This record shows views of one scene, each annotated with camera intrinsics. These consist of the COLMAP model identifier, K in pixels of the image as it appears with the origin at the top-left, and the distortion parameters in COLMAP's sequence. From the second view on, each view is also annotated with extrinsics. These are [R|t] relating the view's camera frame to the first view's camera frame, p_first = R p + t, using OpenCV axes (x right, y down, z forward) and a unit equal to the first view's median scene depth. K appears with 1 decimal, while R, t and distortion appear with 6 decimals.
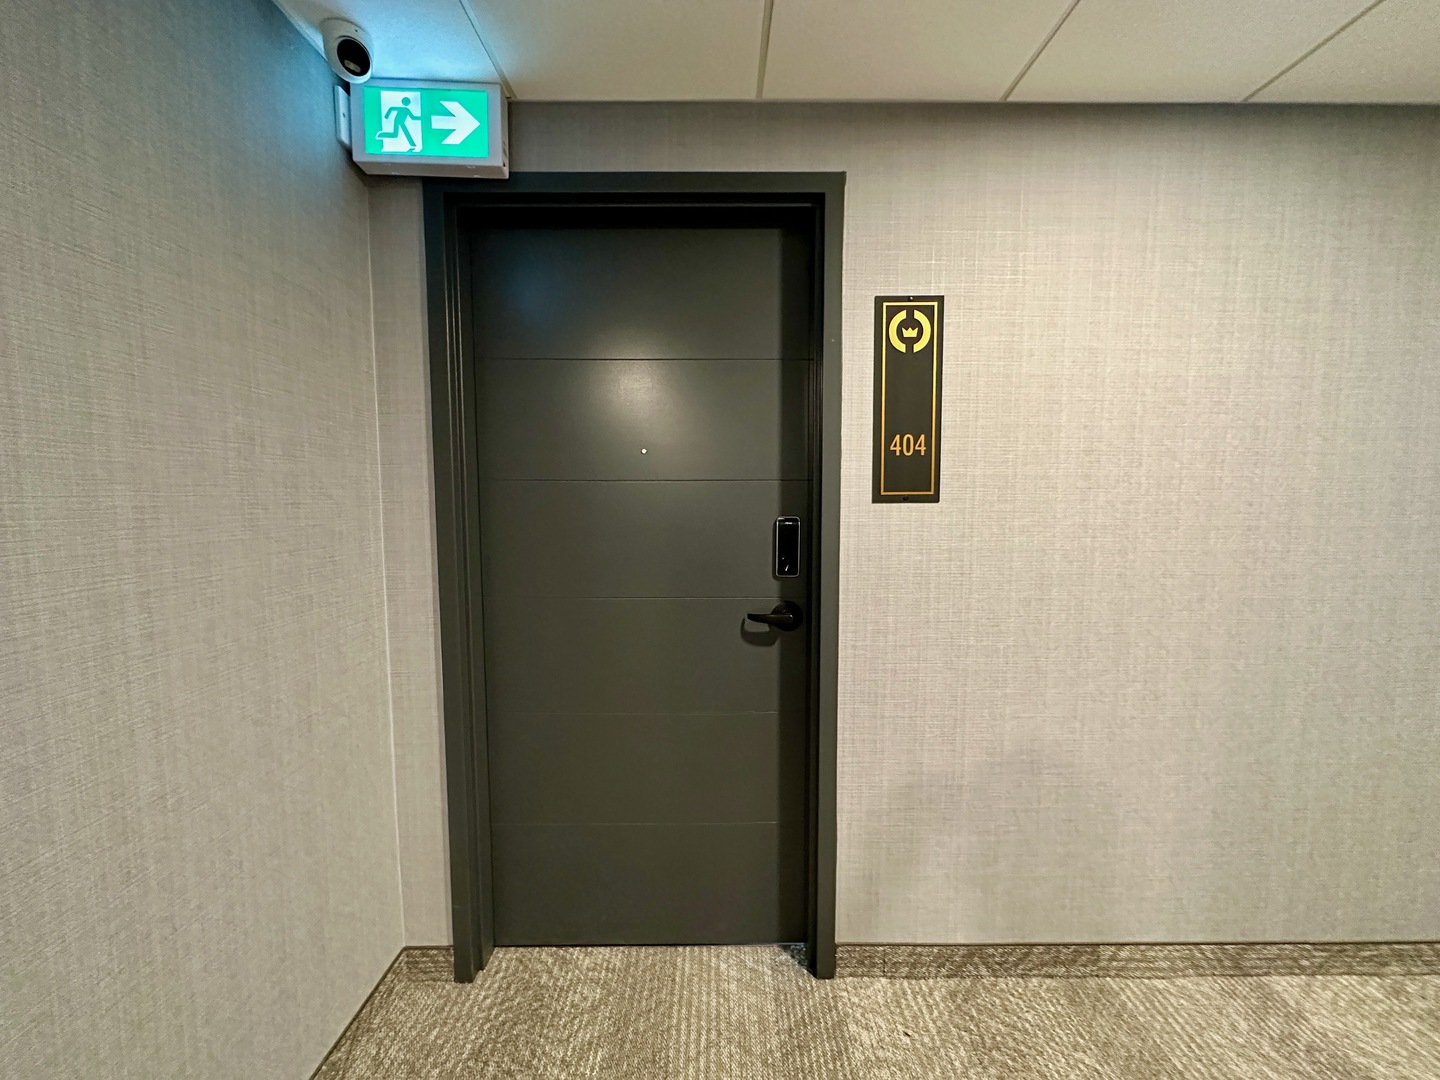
lens RADIAL K [[572.9, 0, 724.3], [0, 572.9, 538.1], [0, 0, 1]] dist [-0.002880, 0.000554]
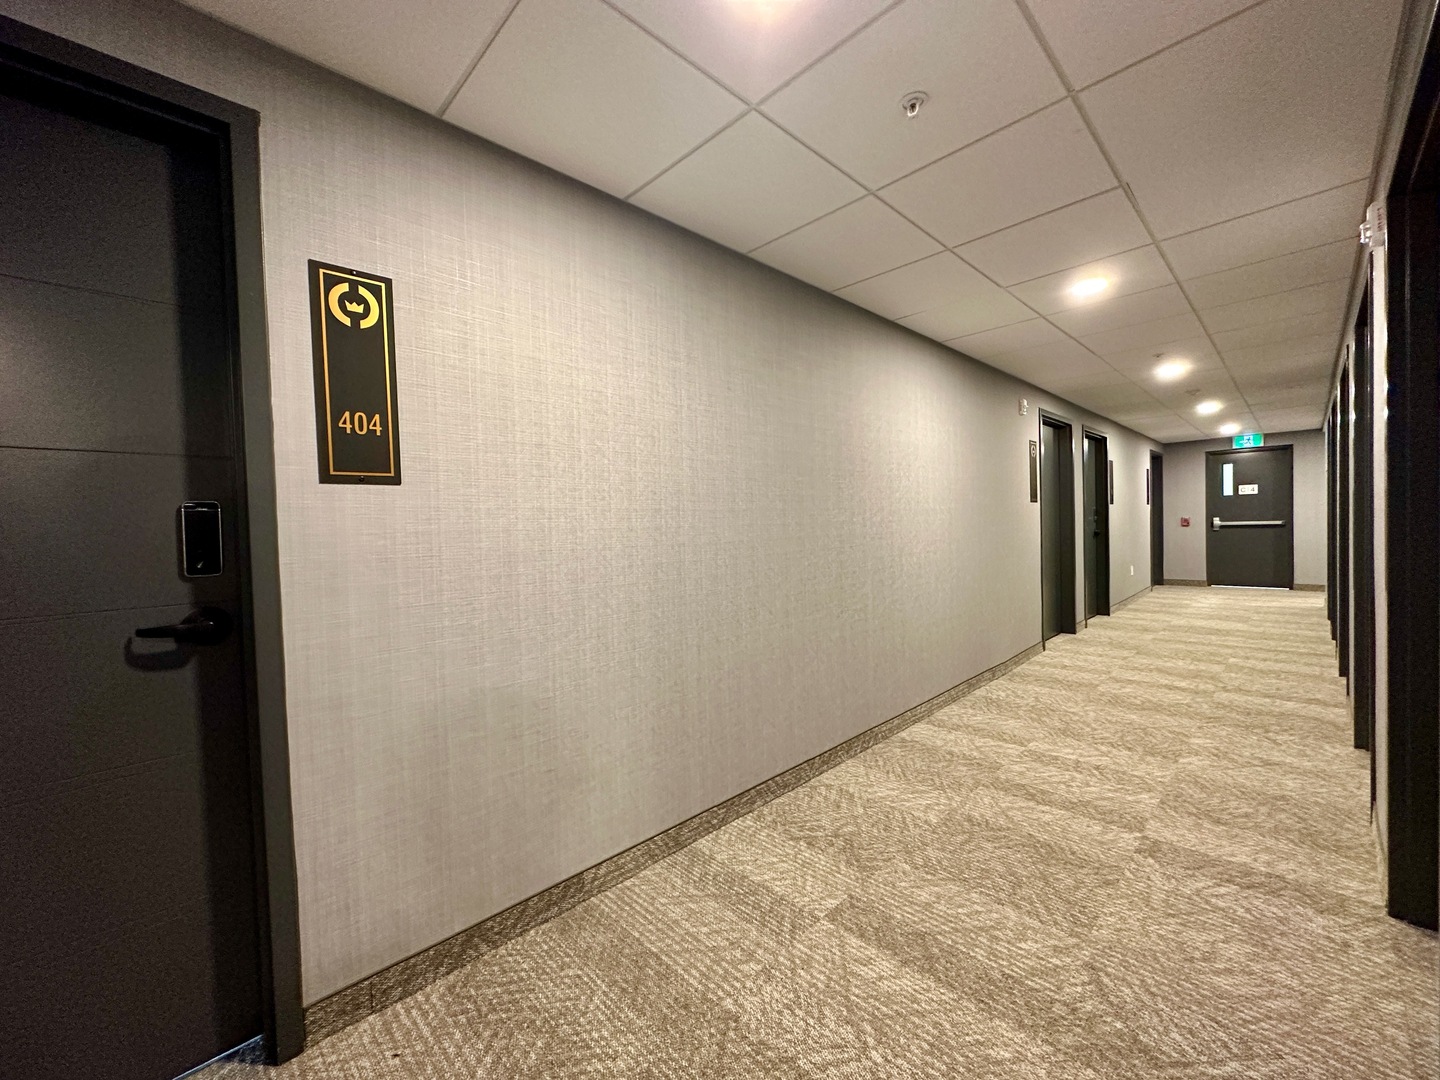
lens RADIAL K [[572.9, 0, 722.0], [0, 572.9, 538.4], [0, 0, 1]] dist [-0.002880, 0.000554]
pose [[0.719932, -0.034996, 0.693162, 0.083130], [0.079310, 0.996334, -0.032071, 0.102397], [-0.689498, 0.078063, 0.720068, -0.084234]]
